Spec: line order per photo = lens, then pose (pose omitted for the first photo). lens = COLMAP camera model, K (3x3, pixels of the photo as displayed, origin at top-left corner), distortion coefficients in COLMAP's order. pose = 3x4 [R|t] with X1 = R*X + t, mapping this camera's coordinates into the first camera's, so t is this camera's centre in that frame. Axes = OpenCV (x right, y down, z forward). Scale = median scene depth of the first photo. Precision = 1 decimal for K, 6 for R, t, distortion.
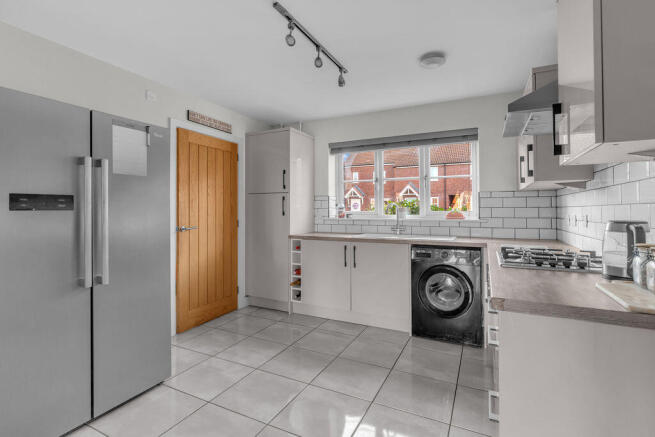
lens RADIAL K [[316.0, 0, 327.0], [0, 316.0, 206.4], [0, 0, 1]] dist [0.000424, 0.000061]
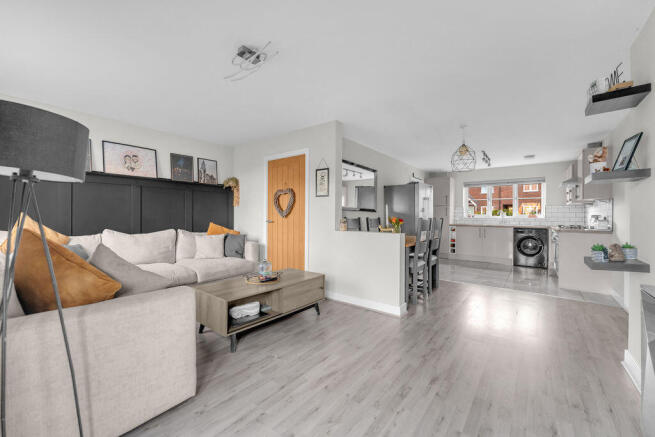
lens RADIAL K [[264.6, 0, 326.4], [0, 264.6, 216.1], [0, 0, 1]] dist [0.000086, -0.000077]
pose [[0.979679, 0.006726, -0.200457, -0.673463], [-0.004927, 0.999943, 0.009470, 0.017995], [0.200509, -0.008290, 0.979657, -1.164537]]
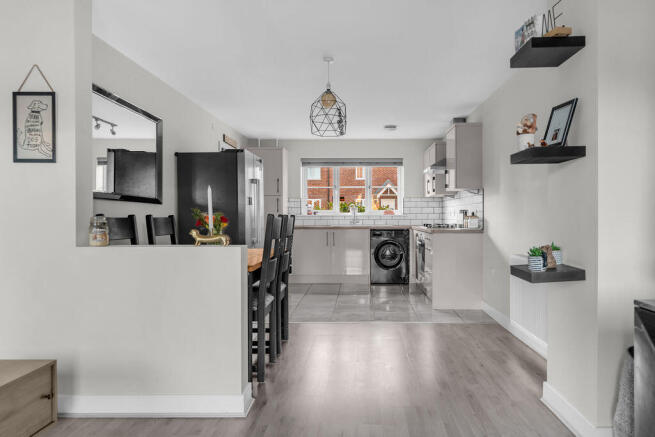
lens RADIAL K [[448.7, 0, 360.7], [0, 448.7, 220.8], [0, 0, 1]] dist [-0.002132, -0.003899]
pose [[0.892769, -0.005867, 0.450476, -0.769504], [-0.003606, 0.999790, 0.020168, 0.027514], [-0.450499, -0.019630, 0.892561, -0.984205]]
